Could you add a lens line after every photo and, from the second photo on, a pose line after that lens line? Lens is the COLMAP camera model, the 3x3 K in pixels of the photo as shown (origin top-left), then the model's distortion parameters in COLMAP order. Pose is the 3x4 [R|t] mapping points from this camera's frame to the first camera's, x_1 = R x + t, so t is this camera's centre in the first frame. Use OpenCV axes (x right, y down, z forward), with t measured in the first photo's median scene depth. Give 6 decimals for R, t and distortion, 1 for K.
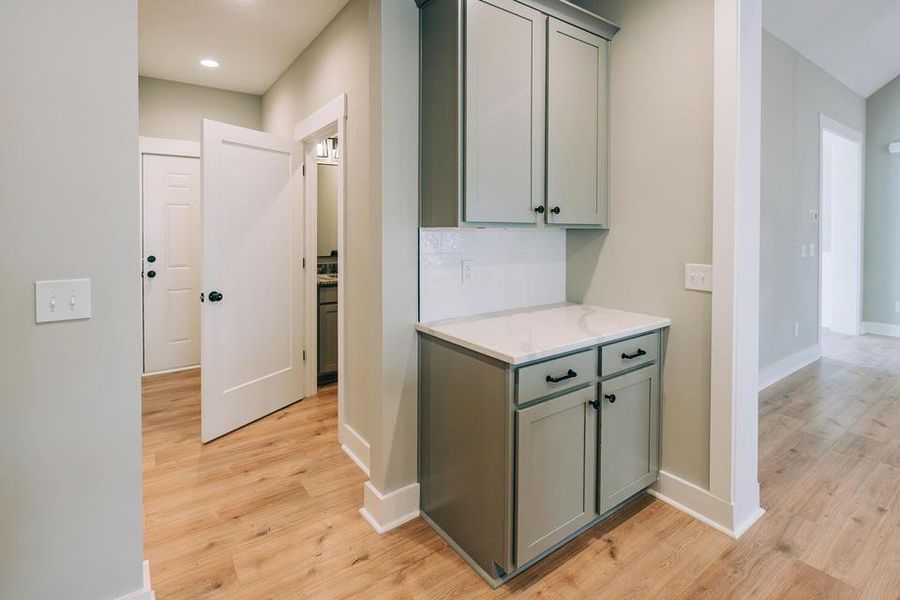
lens RADIAL K [[444.7, 0, 466.8], [0, 444.7, 230.5], [0, 0, 1]] dist [0.001871, -0.000215]
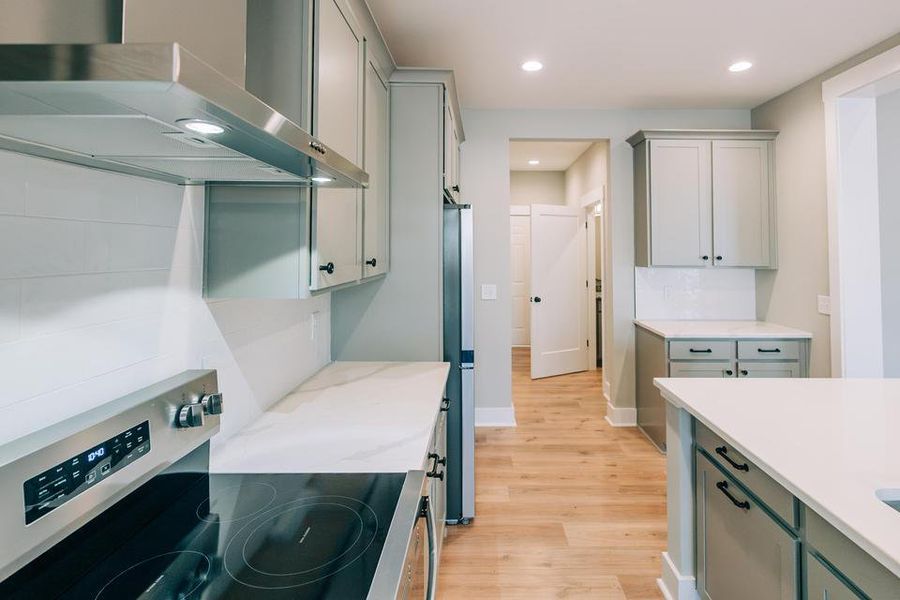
lens RADIAL K [[444.7, 0, 466.8], [0, 444.7, 230.5], [0, 0, 1]] dist [0.001871, -0.000215]
pose [[0.778925, -0.026818, -0.626544, 0.502231], [-0.004911, 0.998794, -0.048858, -0.061355], [0.627098, 0.041134, 0.777853, -0.854629]]
